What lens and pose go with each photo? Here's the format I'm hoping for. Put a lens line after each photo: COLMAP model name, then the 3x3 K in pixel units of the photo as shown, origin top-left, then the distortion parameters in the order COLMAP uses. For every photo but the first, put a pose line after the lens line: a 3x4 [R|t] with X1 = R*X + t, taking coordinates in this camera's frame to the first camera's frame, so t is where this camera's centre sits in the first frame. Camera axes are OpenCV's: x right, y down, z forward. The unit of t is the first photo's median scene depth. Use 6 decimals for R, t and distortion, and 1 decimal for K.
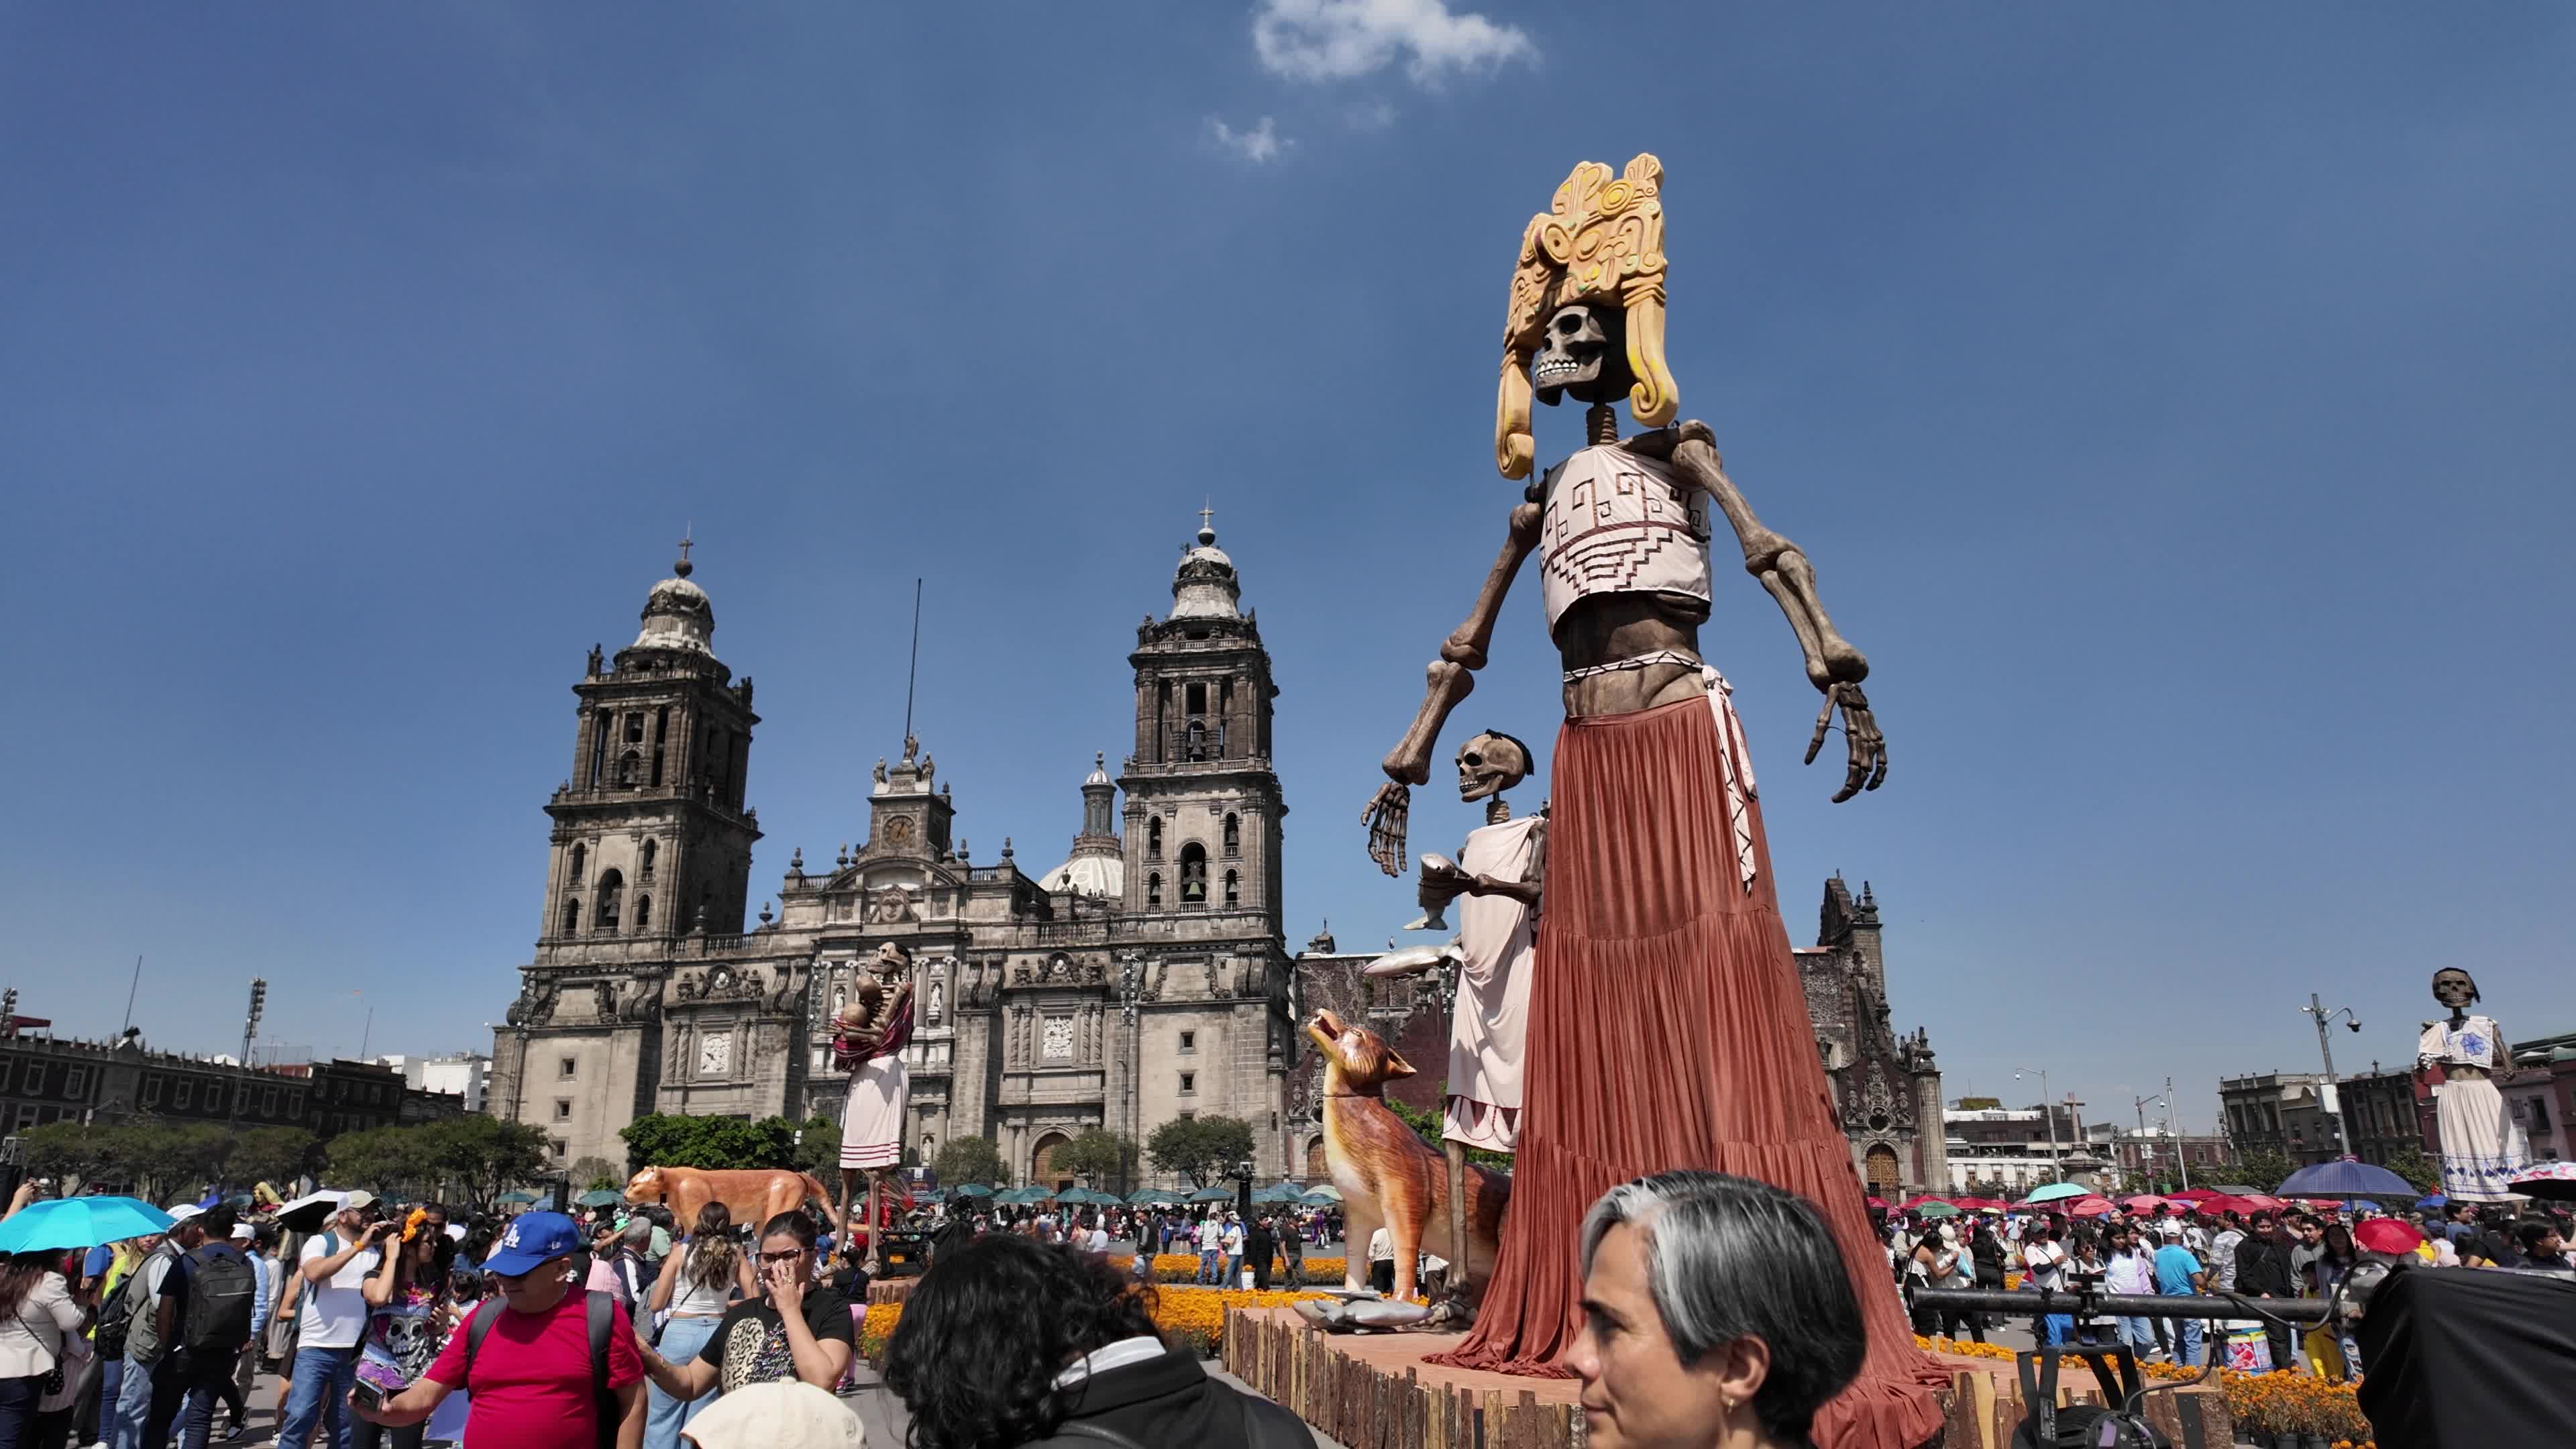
lens RADIAL K [[1560.5, 0, 1286.5], [0, 1560.5, 717.5], [0, 0, 1]] dist [0.176713, -0.361191]
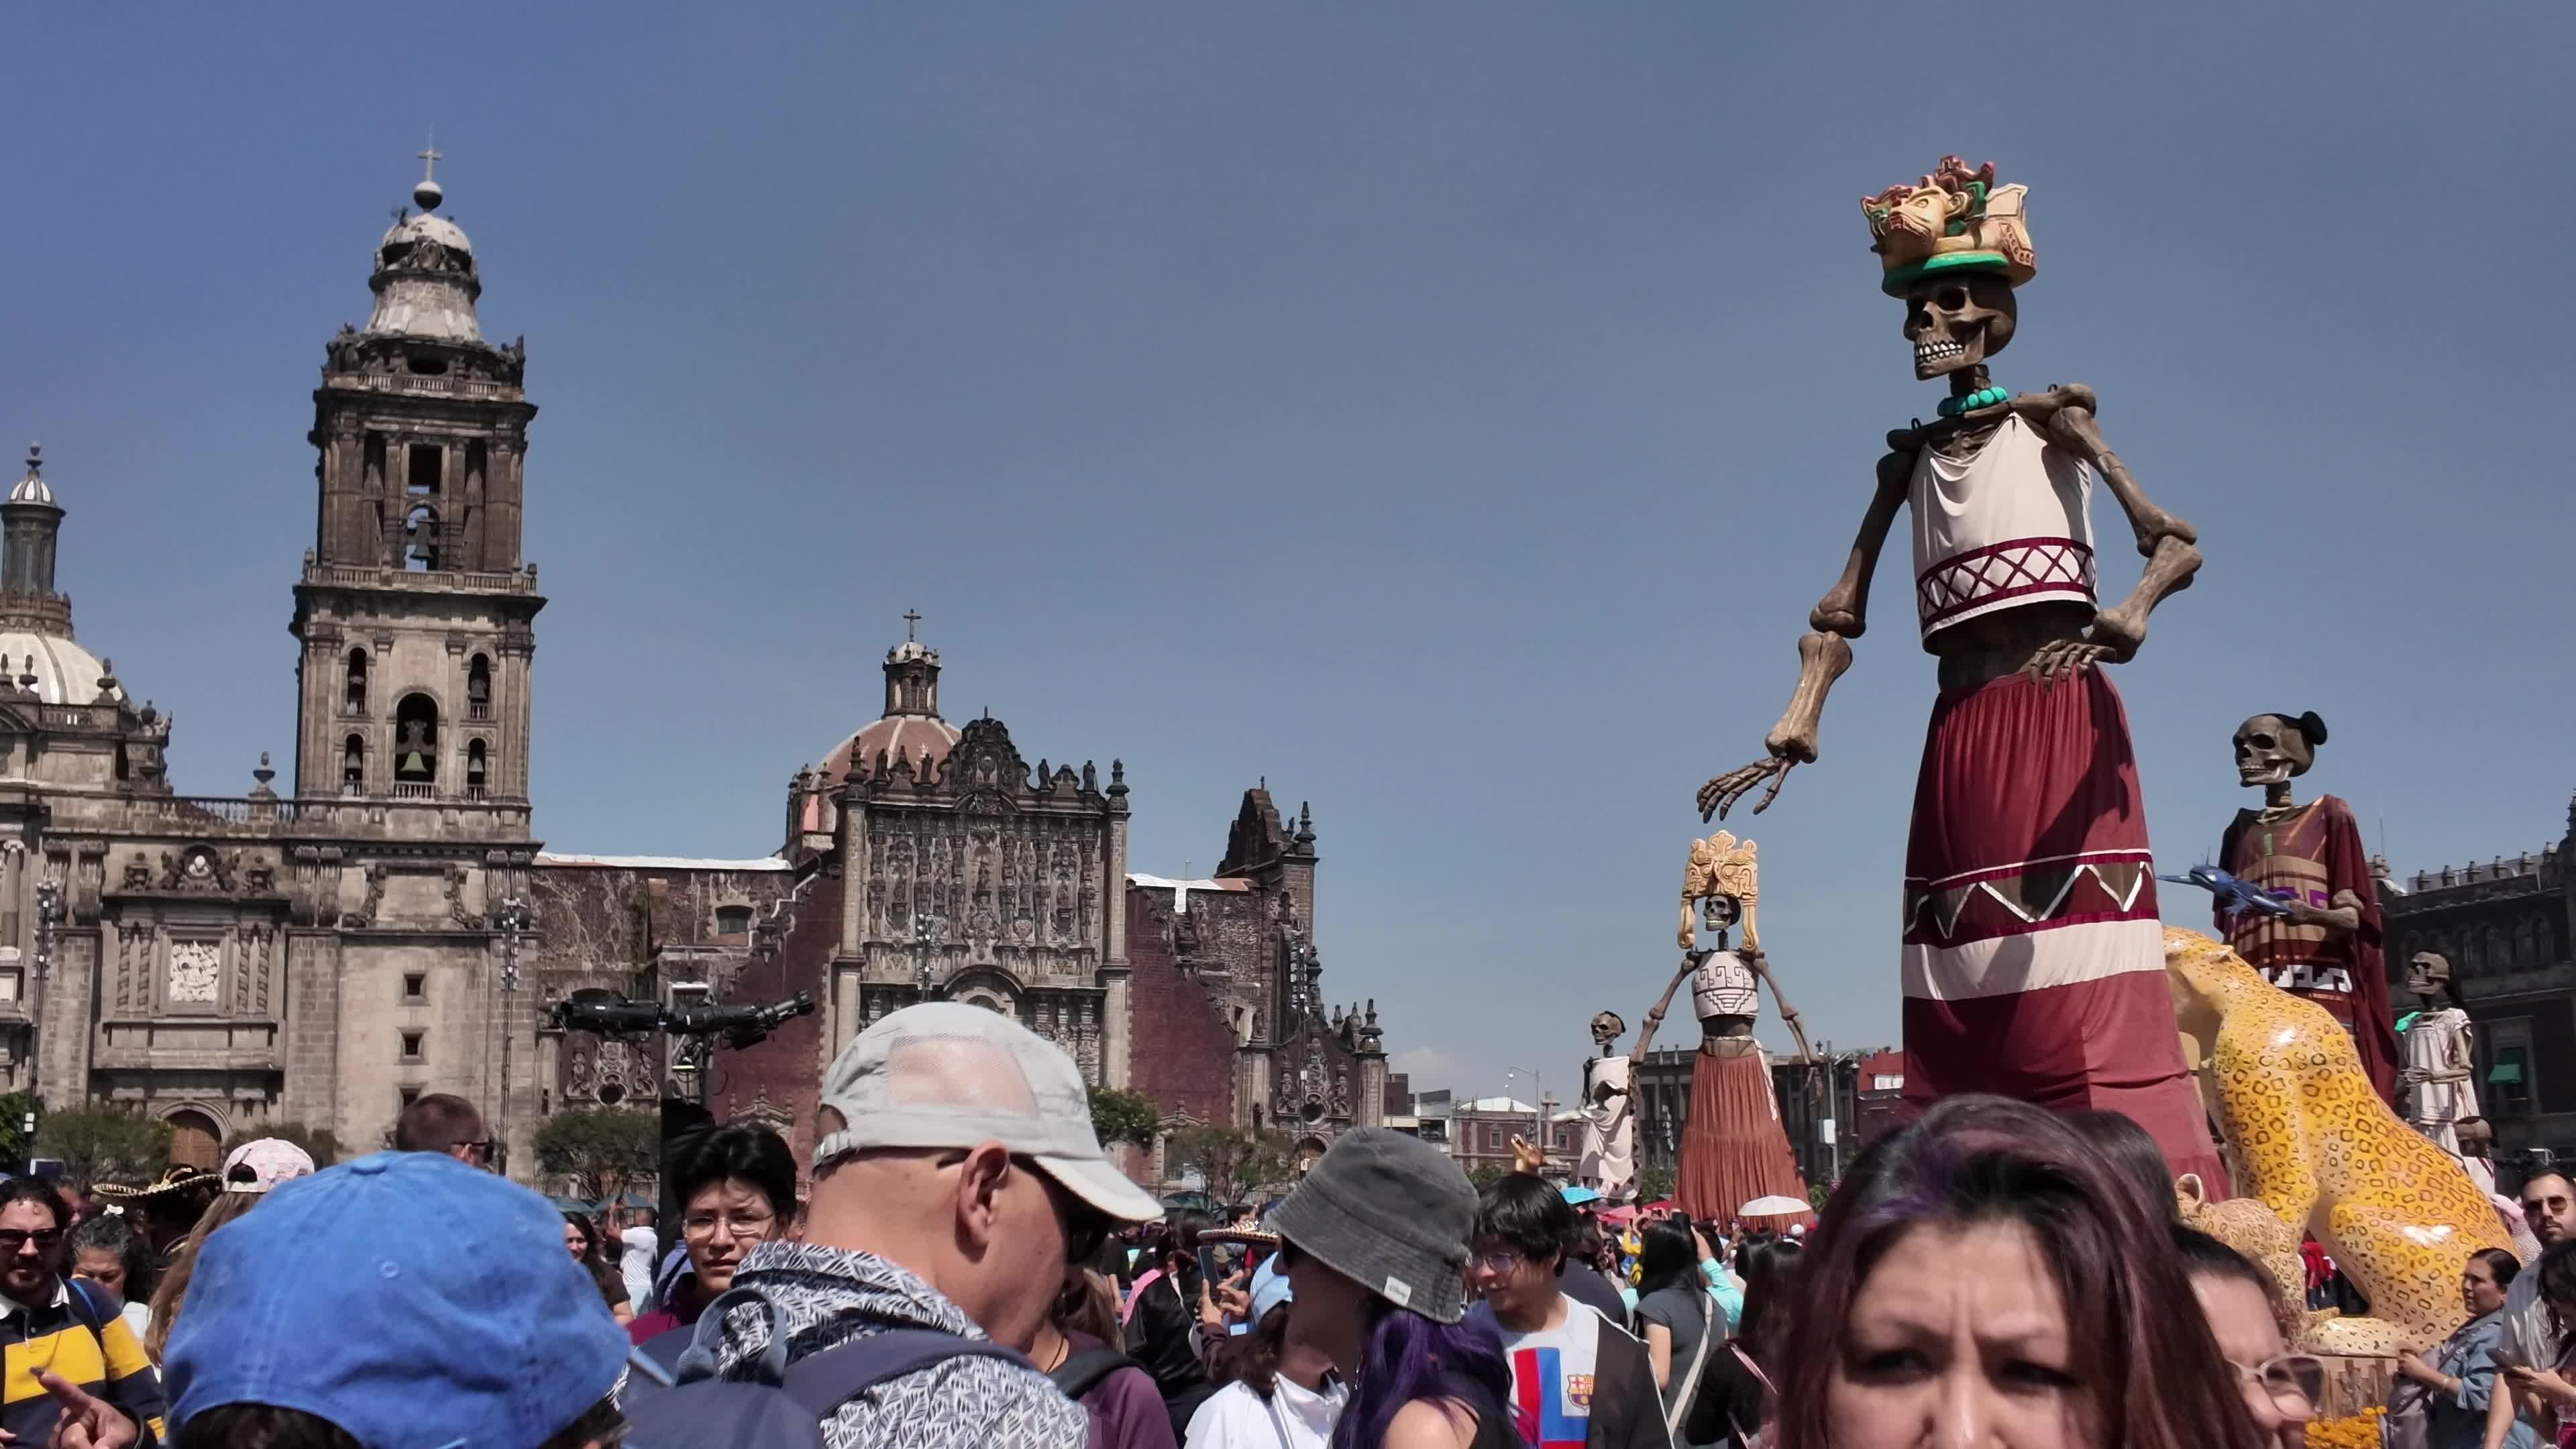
lens RADIAL K [[3119.8, 0, 1285.4], [0, 3119.8, 705.3], [0, 0, 1]] dist [0.212742, -0.533403]
pose [[0.905255, 0.073550, 0.418454, -0.289864], [-0.131640, 0.984990, 0.111653, -0.114254], [-0.403961, -0.156160, 0.901349, -0.363665]]
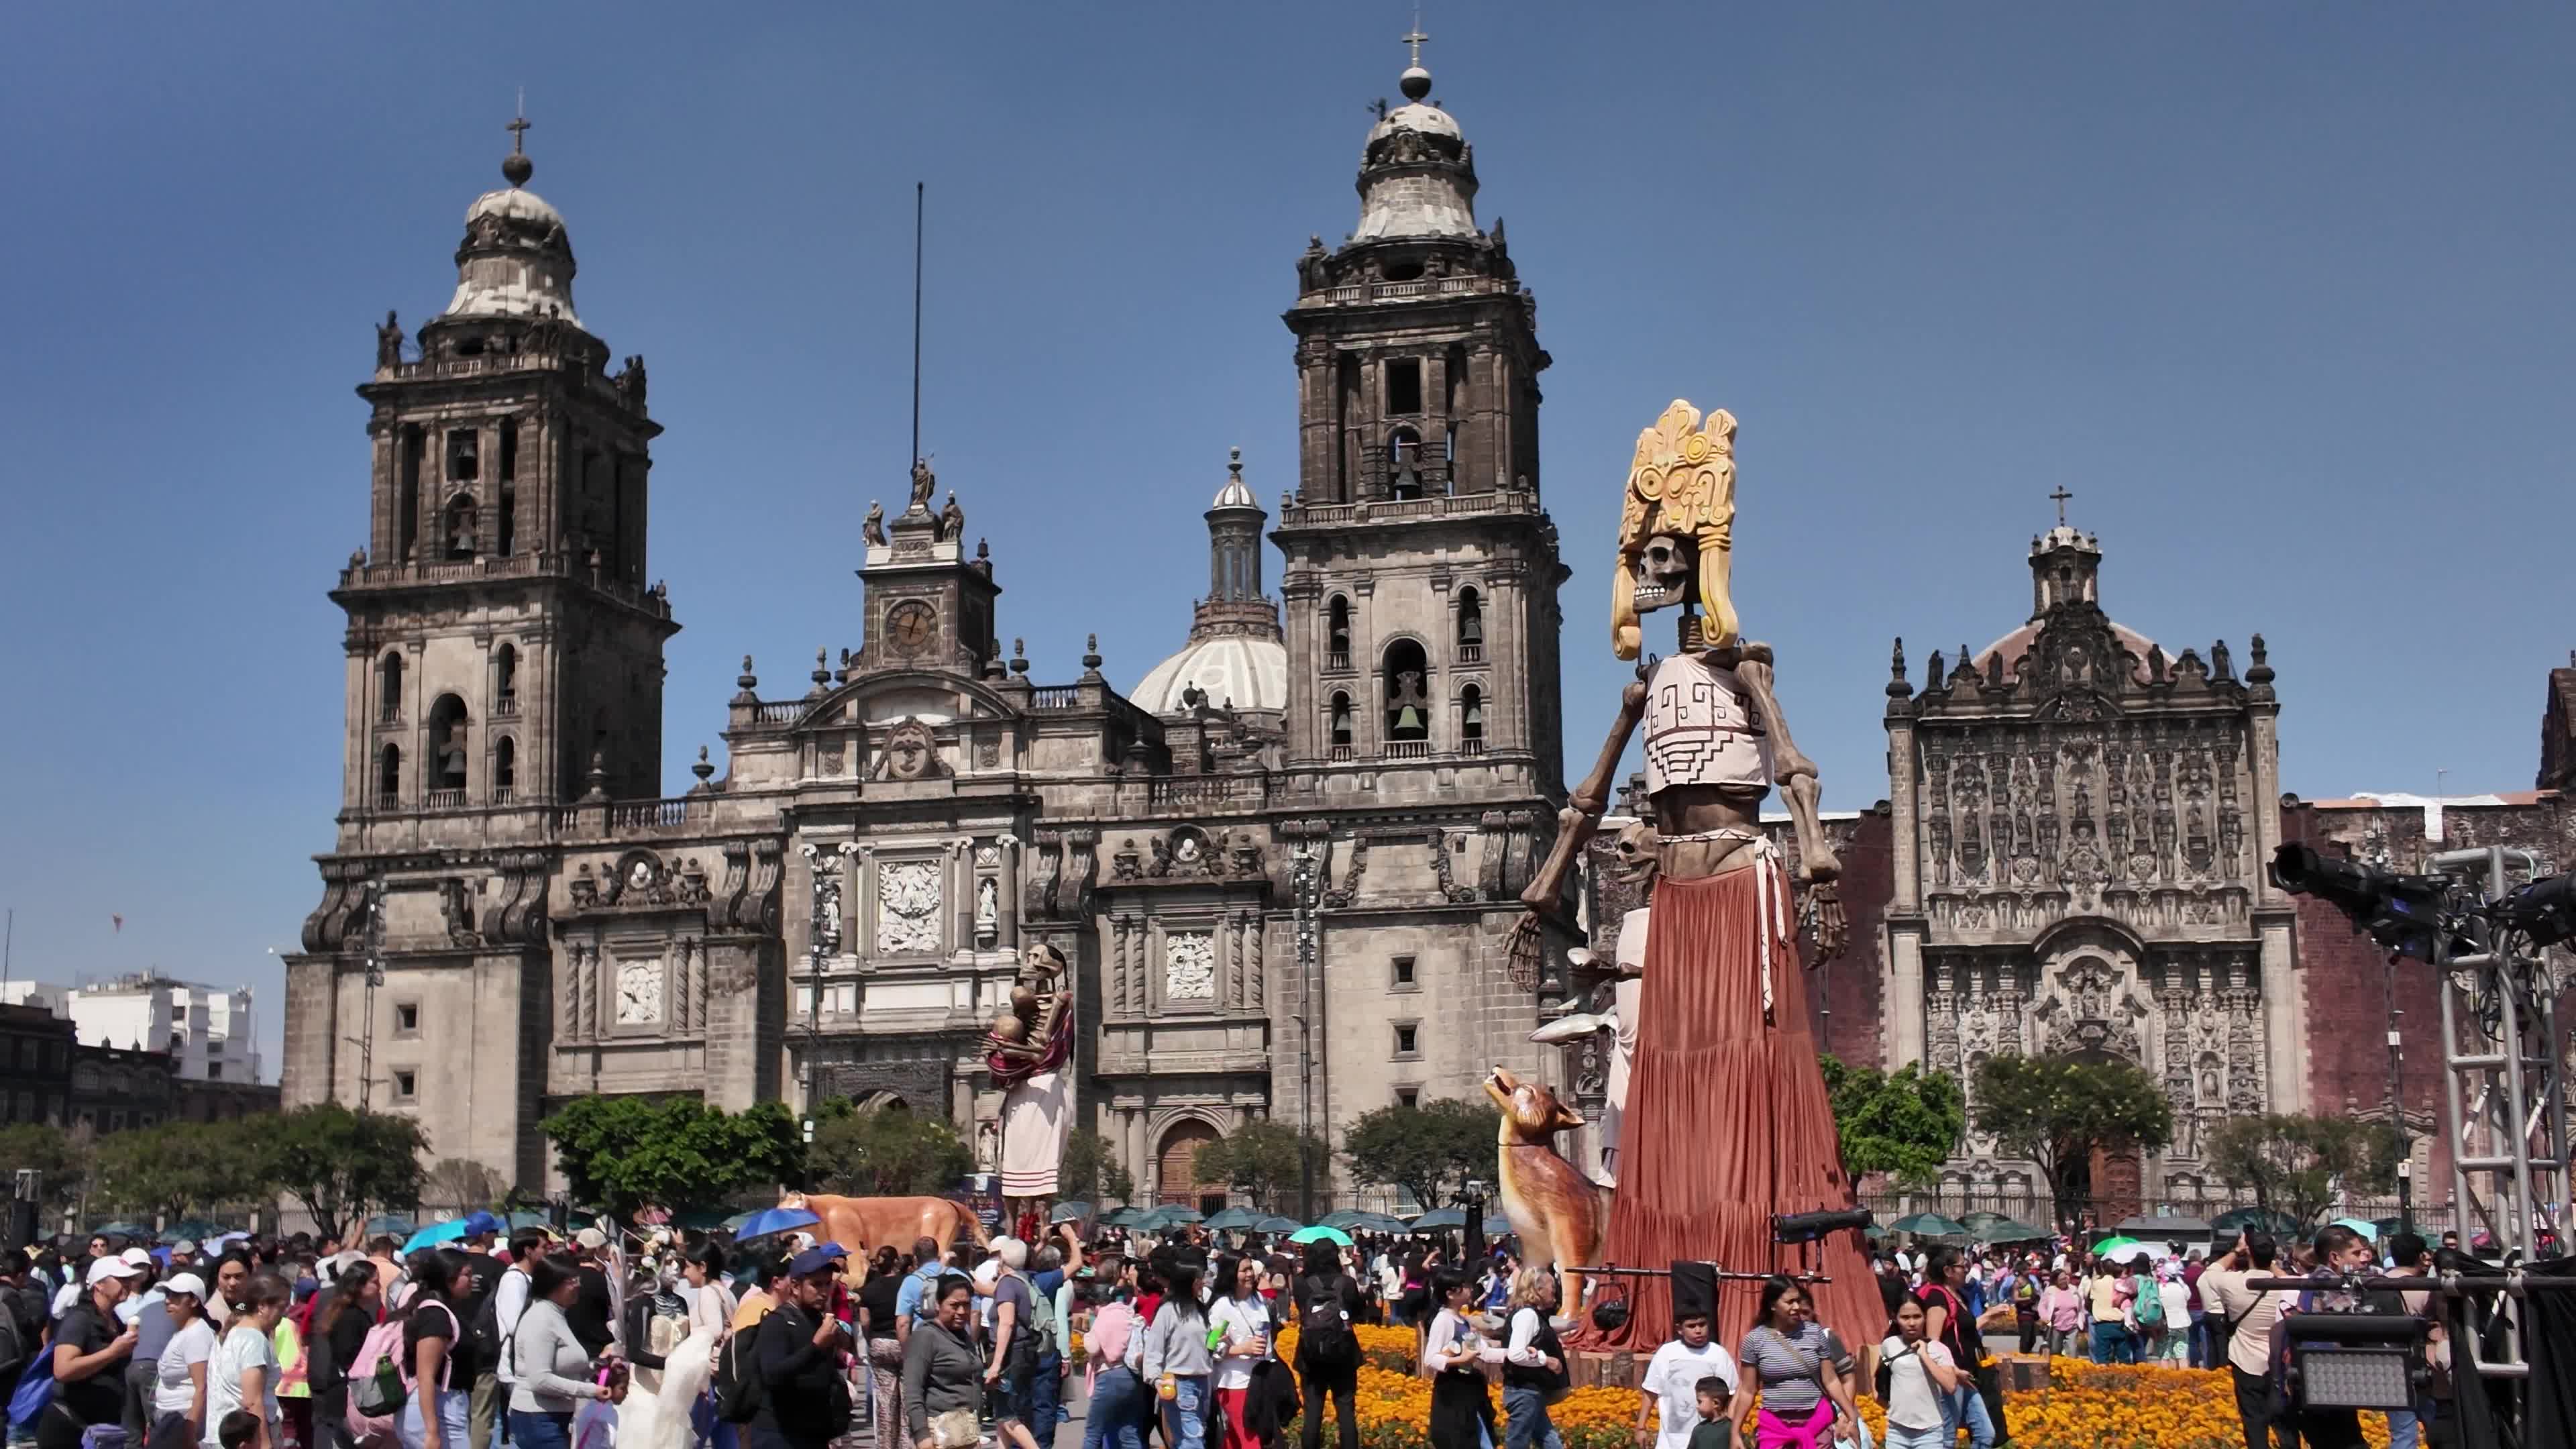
lens RADIAL K [[3119.8, 0, 1285.4], [0, 3119.8, 705.3], [0, 0, 1]] dist [0.212742, -0.533403]
pose [[0.994643, -0.018408, -0.101715, 0.014324], [0.031683, 0.990945, 0.130479, -0.049288], [0.098392, -0.133002, 0.986220, -0.157779]]
